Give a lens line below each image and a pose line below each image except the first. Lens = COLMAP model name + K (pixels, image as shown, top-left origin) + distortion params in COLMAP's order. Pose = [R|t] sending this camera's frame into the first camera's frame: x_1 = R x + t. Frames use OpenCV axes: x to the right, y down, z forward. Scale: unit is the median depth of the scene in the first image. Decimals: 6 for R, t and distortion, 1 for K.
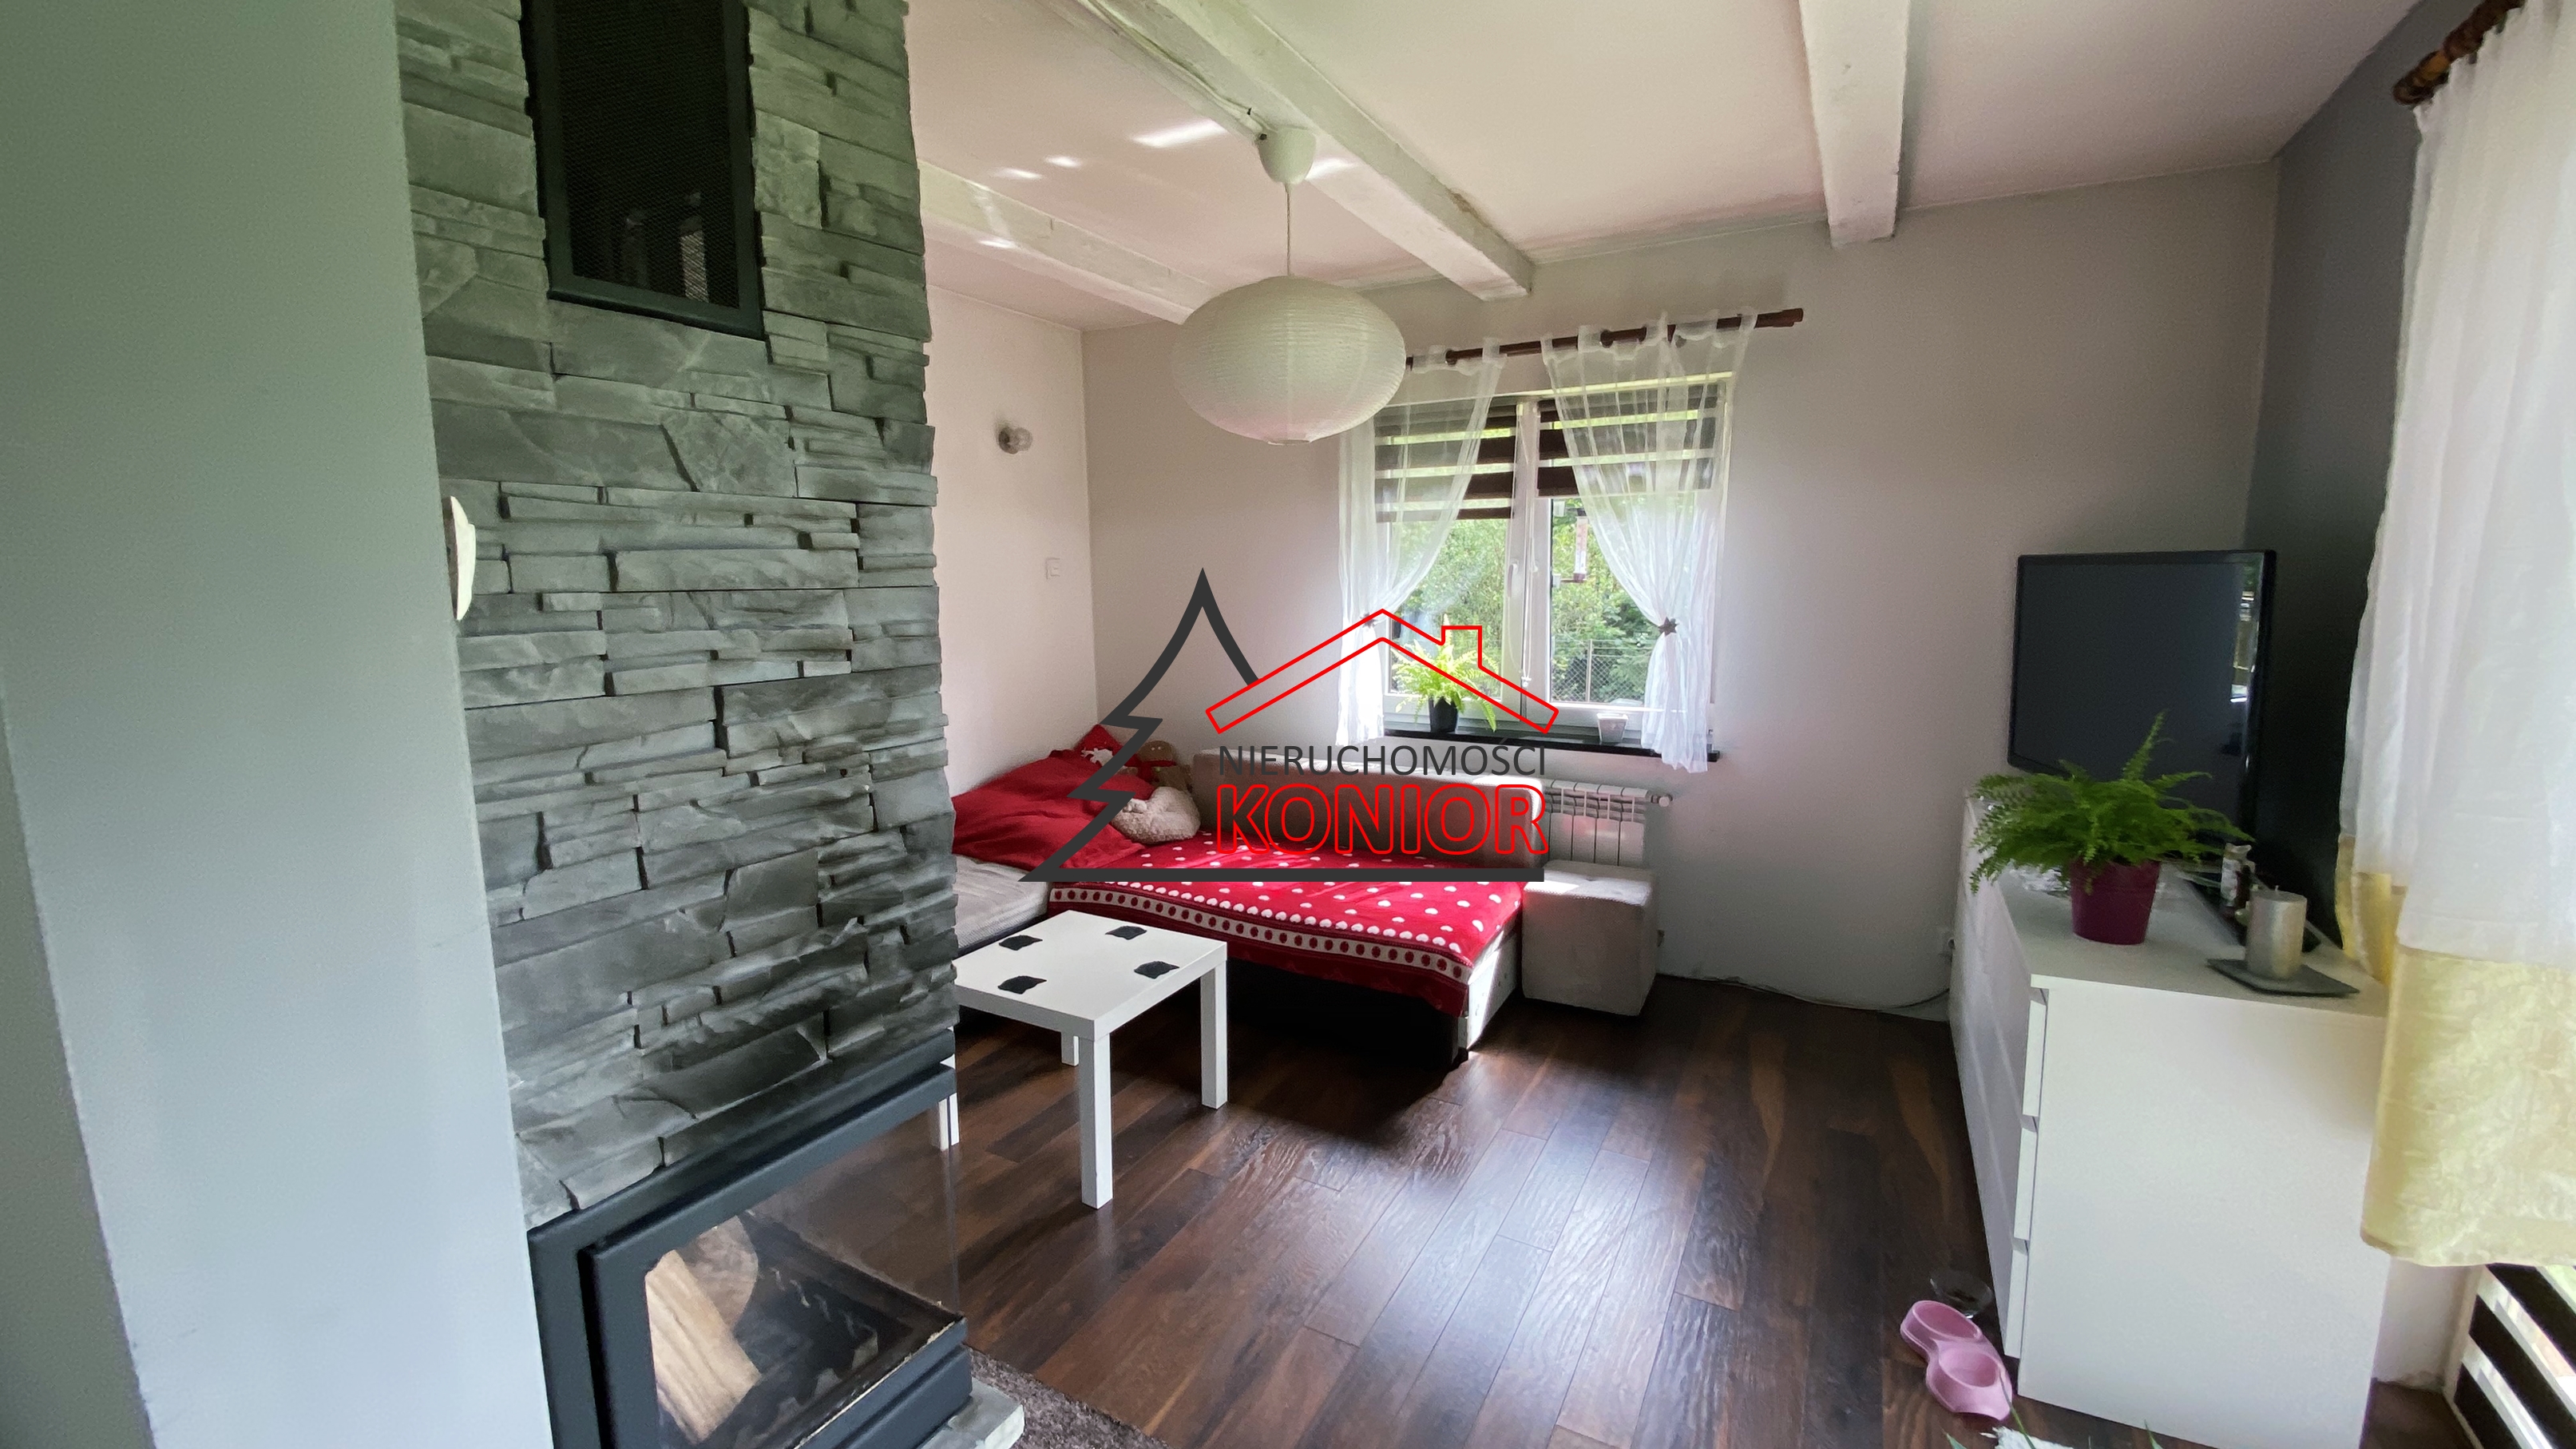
lens RADIAL K [[1011.0, 0, 1304.1], [0, 1011.0, 716.3], [0, 0, 1]] dist [0.028211, -0.023990]
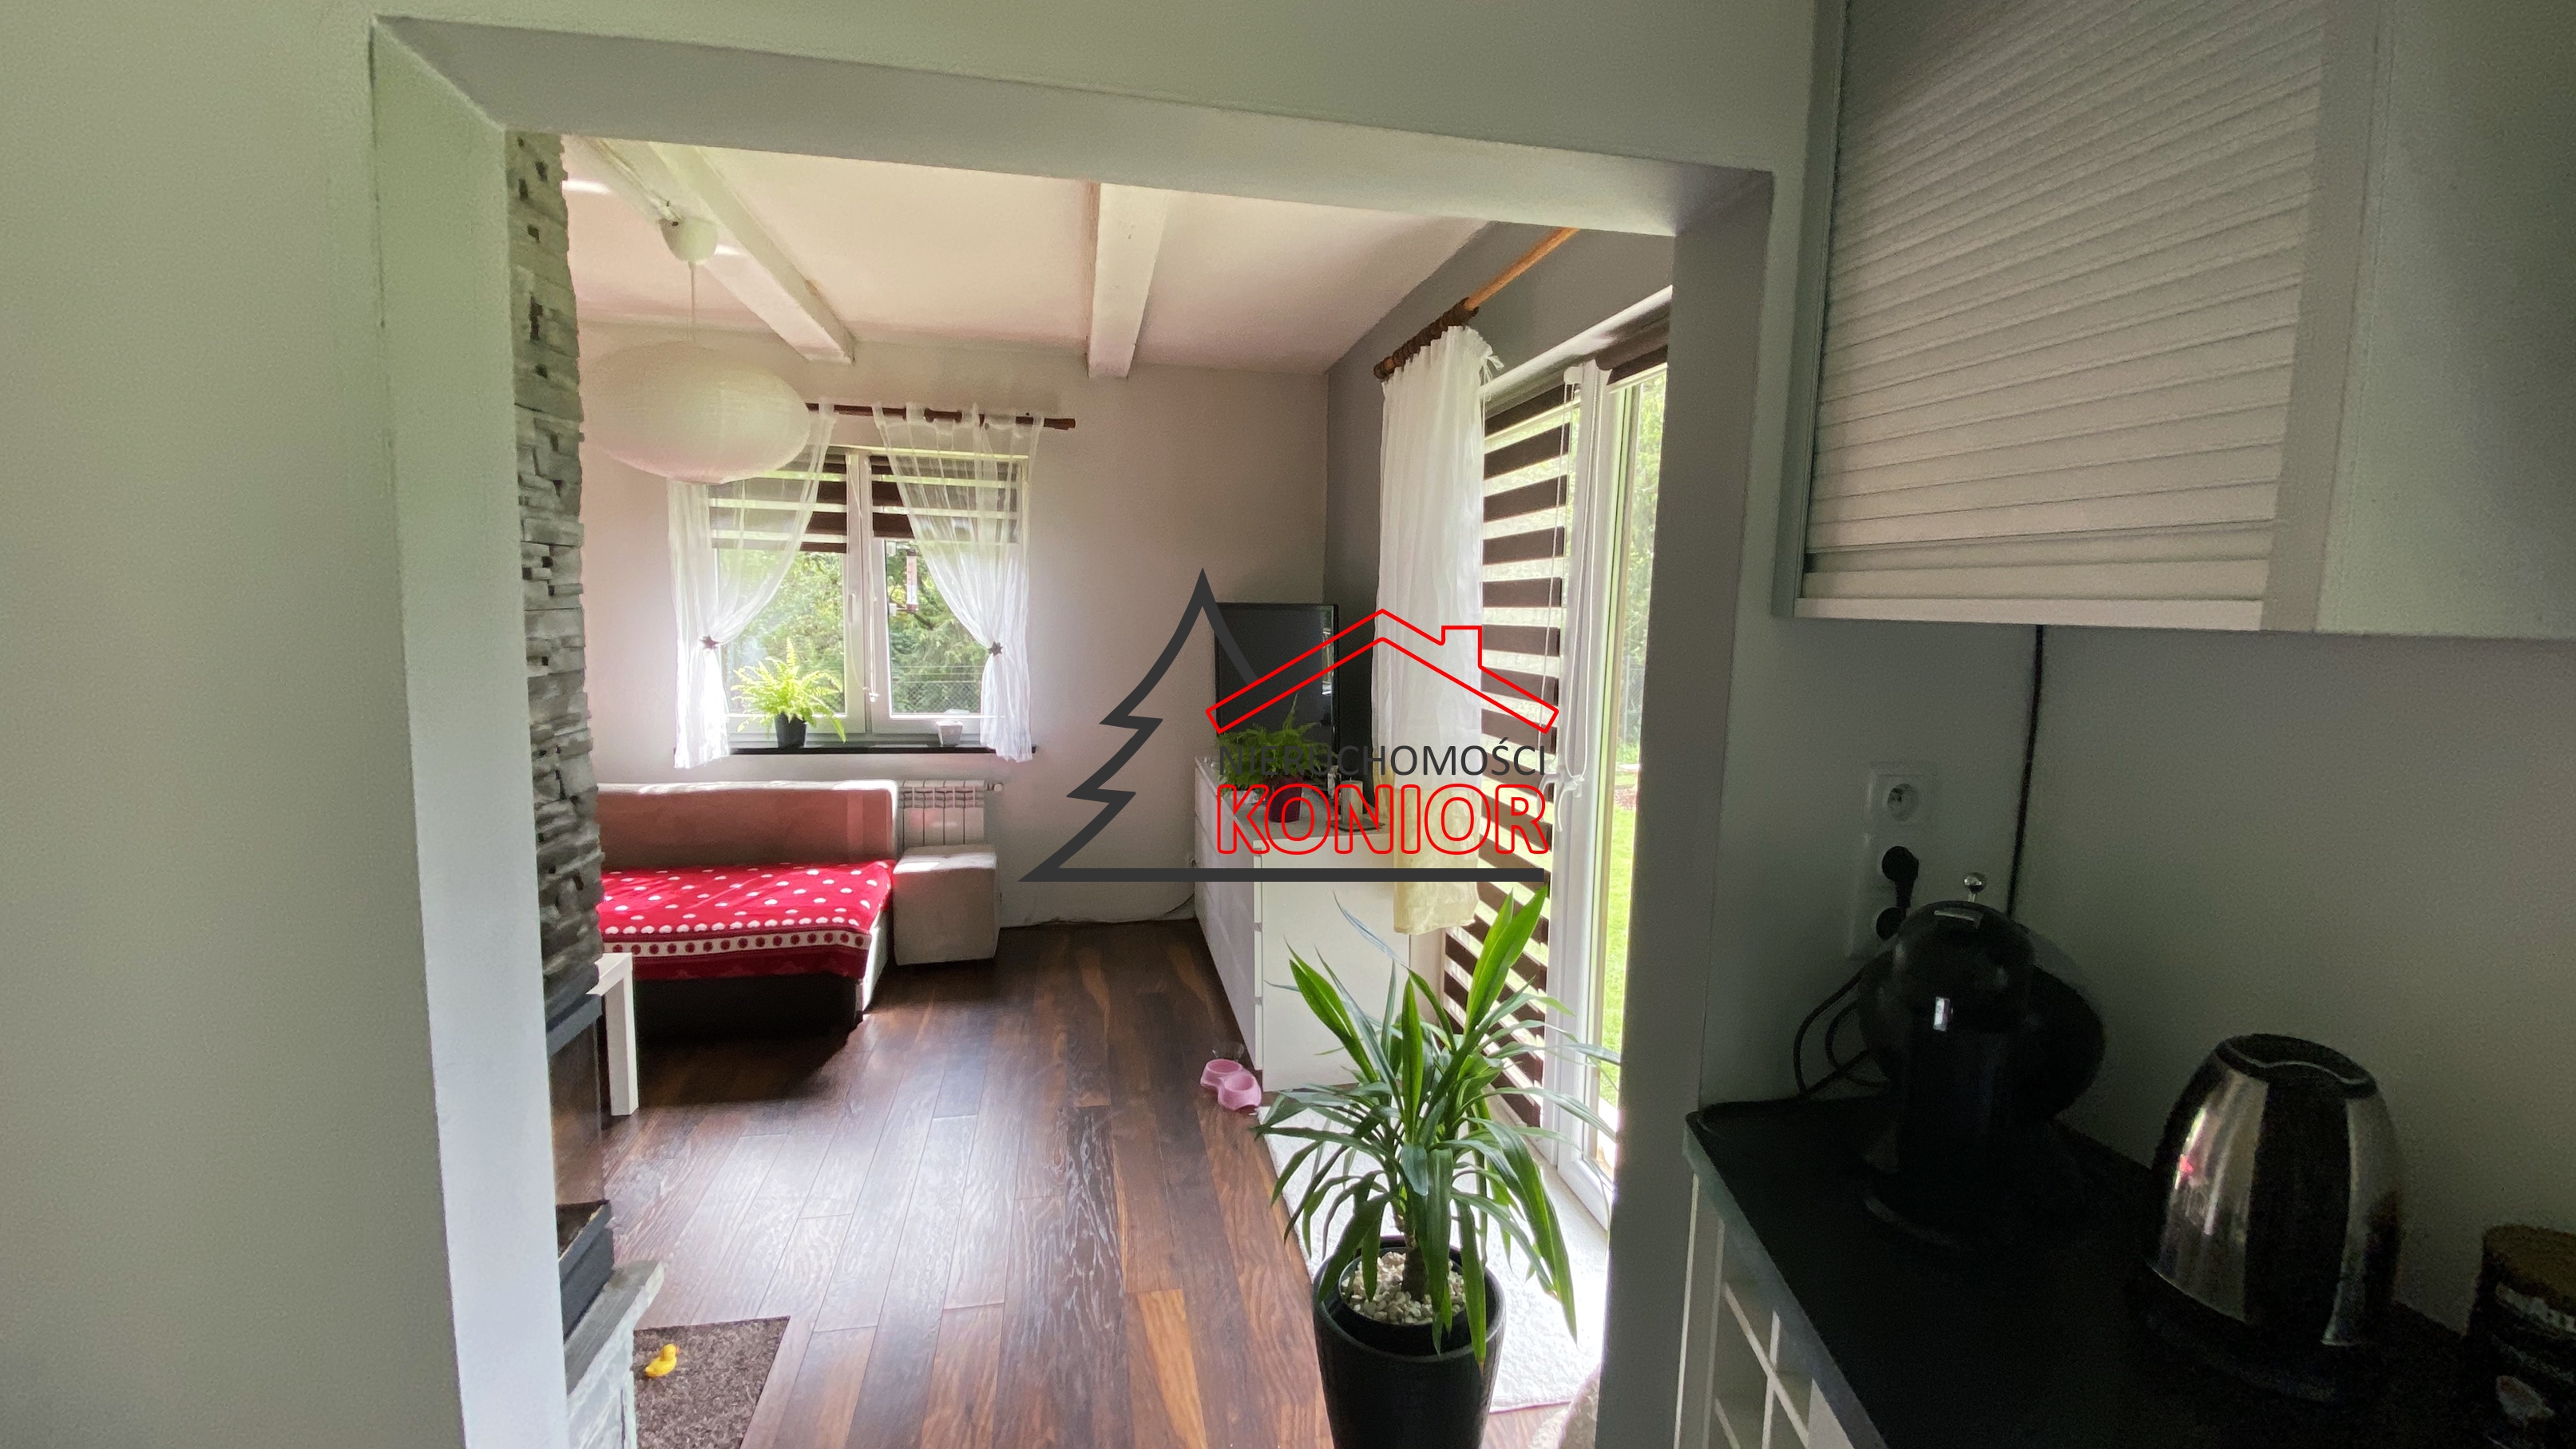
lens RADIAL K [[1011.0, 0, 1304.1], [0, 1011.0, 716.3], [0, 0, 1]] dist [0.028211, -0.023990]
pose [[0.747061, -0.050033, 0.662869, -0.217834], [0.069536, 0.997575, -0.003071, 0.029570], [-0.661108, 0.048388, 0.748729, -0.222989]]
